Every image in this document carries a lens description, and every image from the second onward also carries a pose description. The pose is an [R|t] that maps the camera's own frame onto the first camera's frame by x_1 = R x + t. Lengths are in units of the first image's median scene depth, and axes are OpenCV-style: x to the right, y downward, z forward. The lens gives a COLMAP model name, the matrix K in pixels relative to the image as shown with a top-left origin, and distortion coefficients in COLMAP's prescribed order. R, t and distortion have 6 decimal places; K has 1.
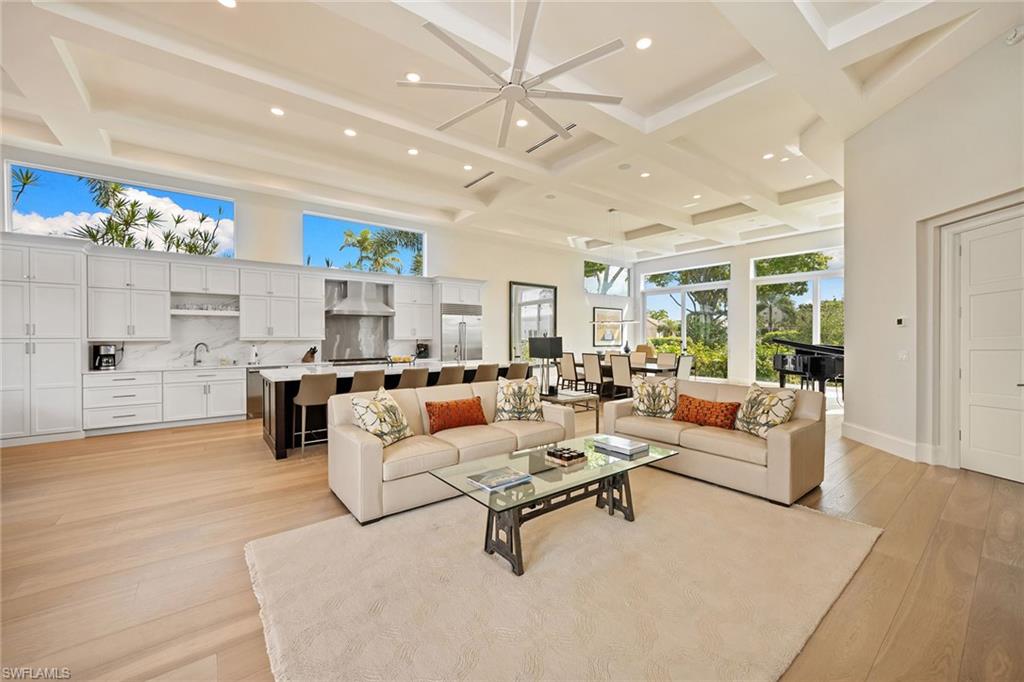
lens RADIAL K [[399.4, 0, 510.1], [0, 399.4, 333.4], [0, 0, 1]] dist [0.001578, -0.000028]
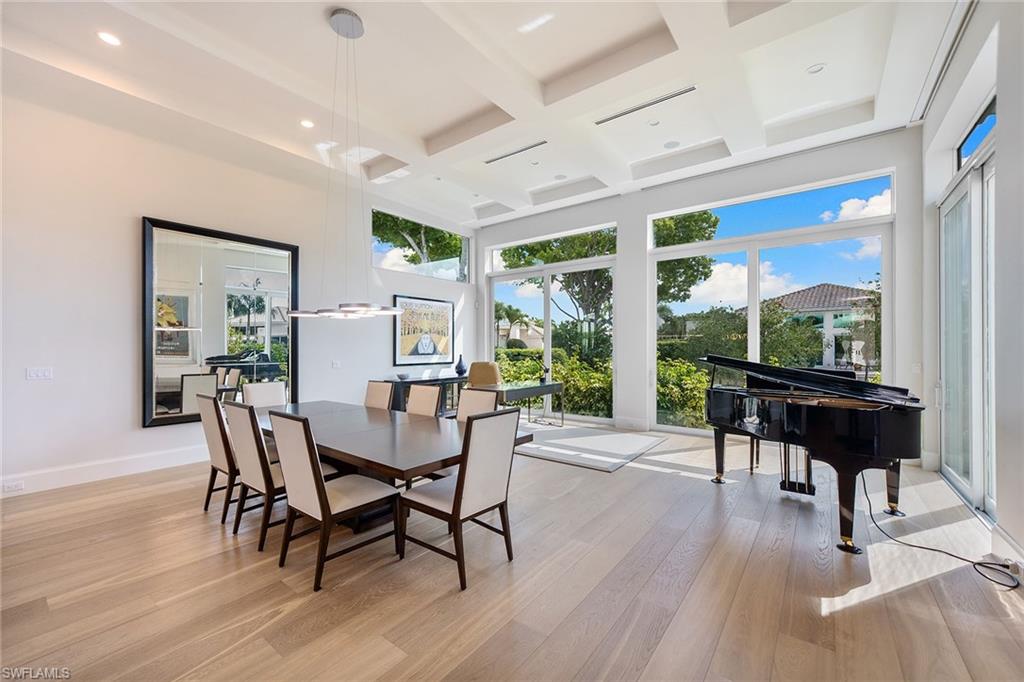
lens RADIAL K [[399.4, 0, 514.0], [0, 399.4, 345.5], [0, 0, 1]] dist [0.001578, -0.000028]
pose [[0.966490, -0.000524, 0.256703, 0.230199], [-0.000752, 0.999988, 0.004870, 0.001569], [-0.256702, -0.004900, 0.966478, 0.427535]]
